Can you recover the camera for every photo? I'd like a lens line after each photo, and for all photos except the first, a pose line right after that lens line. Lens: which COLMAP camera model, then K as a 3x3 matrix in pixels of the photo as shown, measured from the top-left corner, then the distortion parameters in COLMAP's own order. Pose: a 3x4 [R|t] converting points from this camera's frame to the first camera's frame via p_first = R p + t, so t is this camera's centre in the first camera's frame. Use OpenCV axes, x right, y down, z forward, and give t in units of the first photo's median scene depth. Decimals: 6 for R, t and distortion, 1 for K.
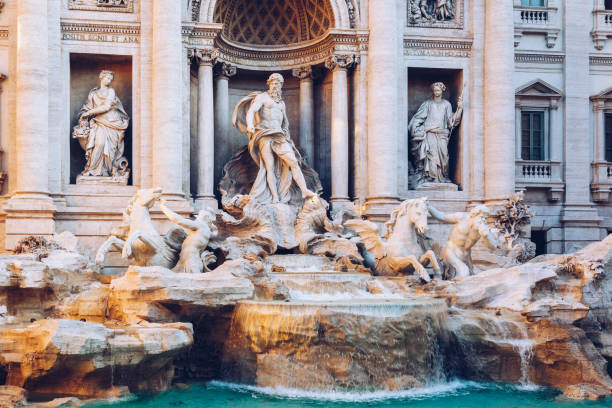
lens RADIAL K [[686.6, 0, 216.2], [0, 686.6, 265.3], [0, 0, 1]] dist [0.009516, 0.009166]
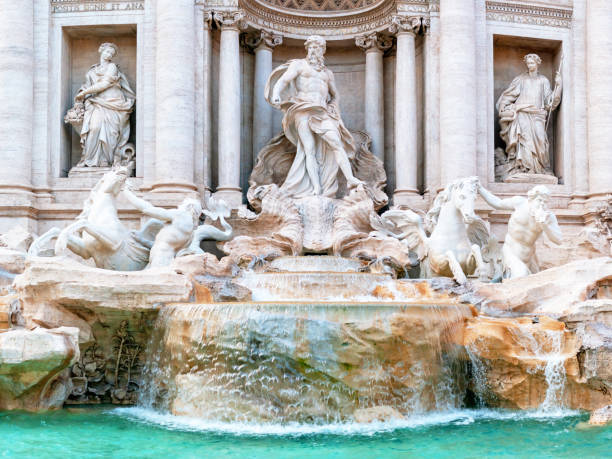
lens RADIAL K [[768.2, 0, 477.6], [0, 768.2, 294.6], [0, 0, 1]] dist [-0.184706, 0.007647]
pose [[0.997655, -0.006277, 0.068148, 0.208219], [0.008253, 0.999552, -0.028753, 0.046234], [-0.067937, 0.029248, 0.997261, 0.135821]]
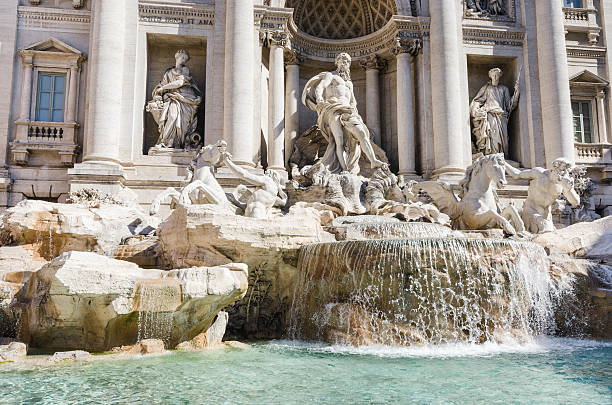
lens RADIAL K [[526.0, 0, 301.2], [0, 526.0, 211.3], [0, 0, 1]] dist [-0.004578, 0.004873]
pose [[0.999968, -0.001242, 0.007965, 0.015224], [0.002327, 0.990470, -0.137706, 0.069344], [-0.007718, 0.137721, 0.990441, 0.235983]]
